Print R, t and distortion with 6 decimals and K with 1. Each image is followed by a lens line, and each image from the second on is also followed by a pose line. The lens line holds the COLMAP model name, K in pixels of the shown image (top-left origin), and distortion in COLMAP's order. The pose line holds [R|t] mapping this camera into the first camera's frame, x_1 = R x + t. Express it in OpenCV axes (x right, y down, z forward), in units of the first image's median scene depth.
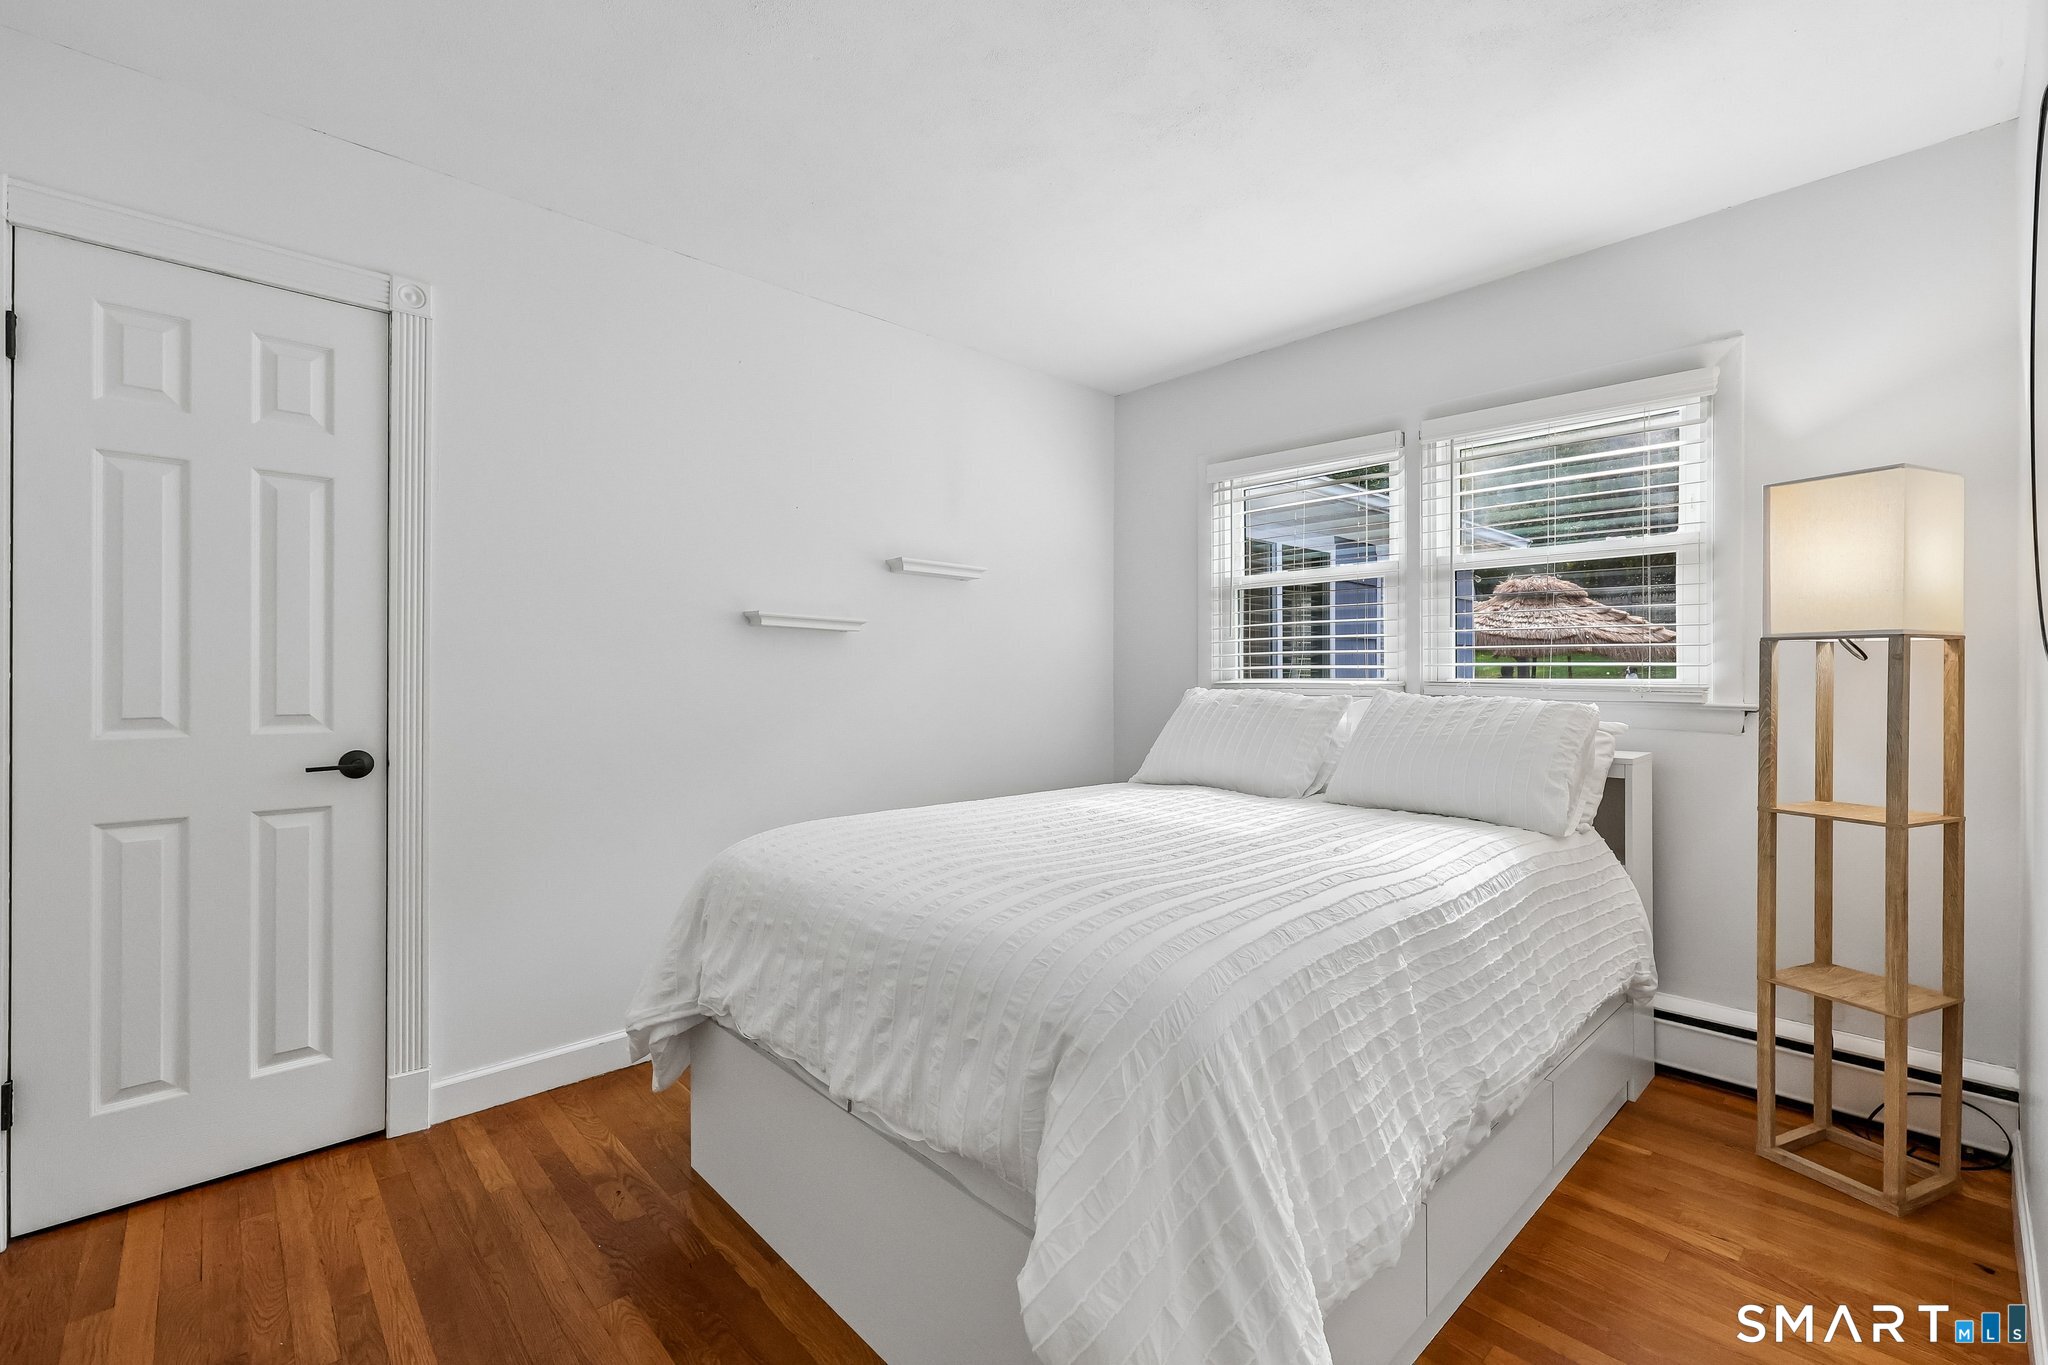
lens RADIAL K [[869.1, 0, 1026.3], [0, 869.1, 674.5], [0, 0, 1]] dist [0.001897, 0.000117]
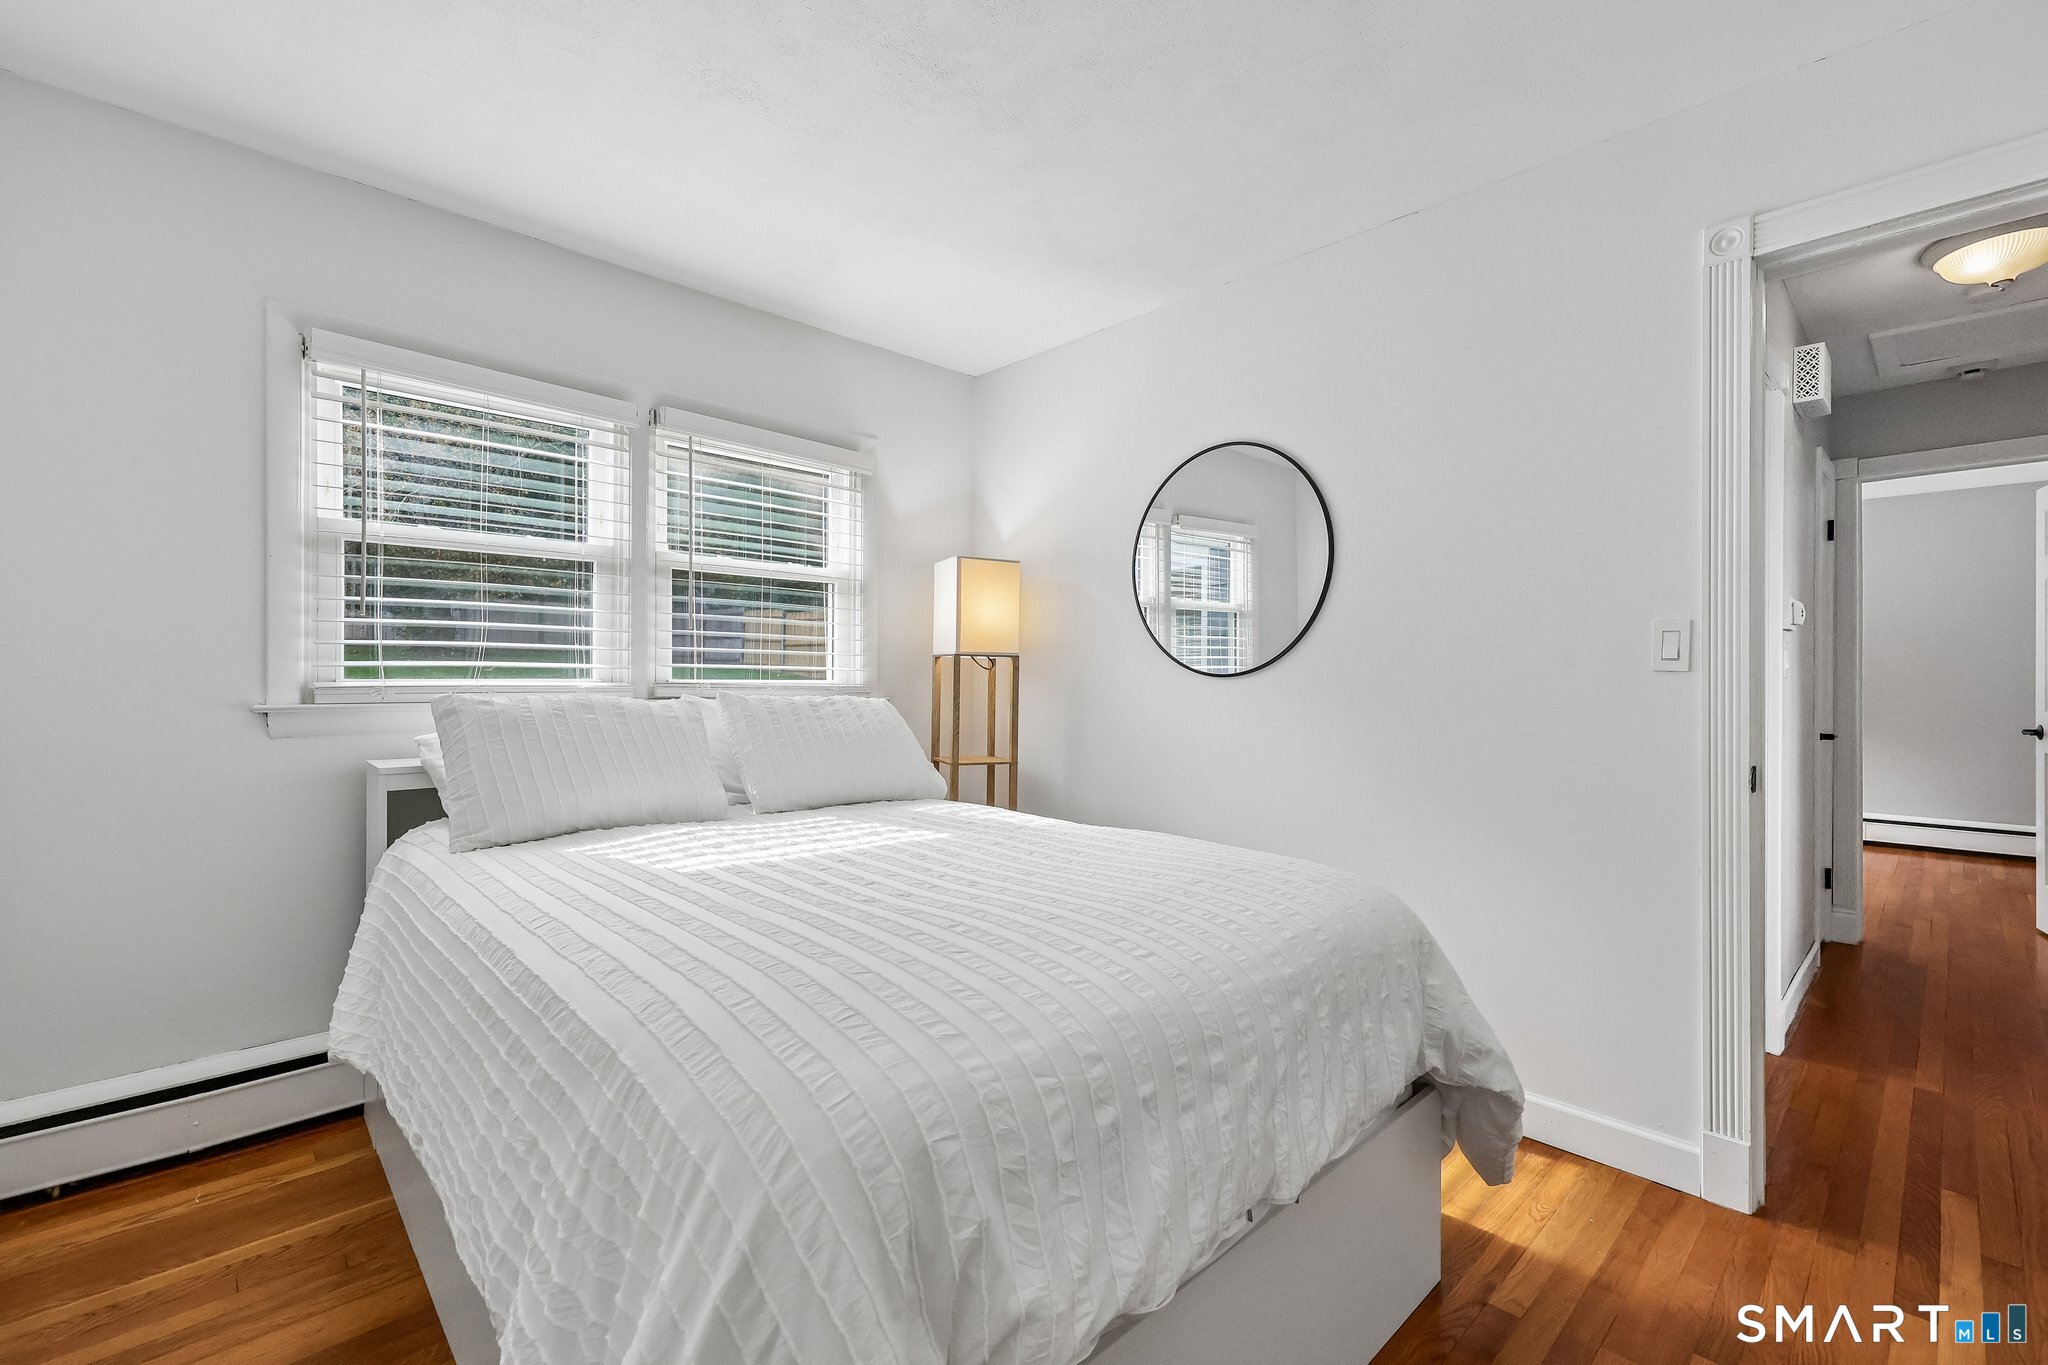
lens RADIAL K [[880.5, 0, 1027.1], [0, 880.5, 688.1], [0, 0, 1]] dist [0.001137, 0.000402]
pose [[-0.004745, -0.008551, 0.999952, -0.531375], [-0.004774, 0.999952, 0.008529, 0.004234], [-0.999977, -0.004733, -0.004786, 0.648752]]
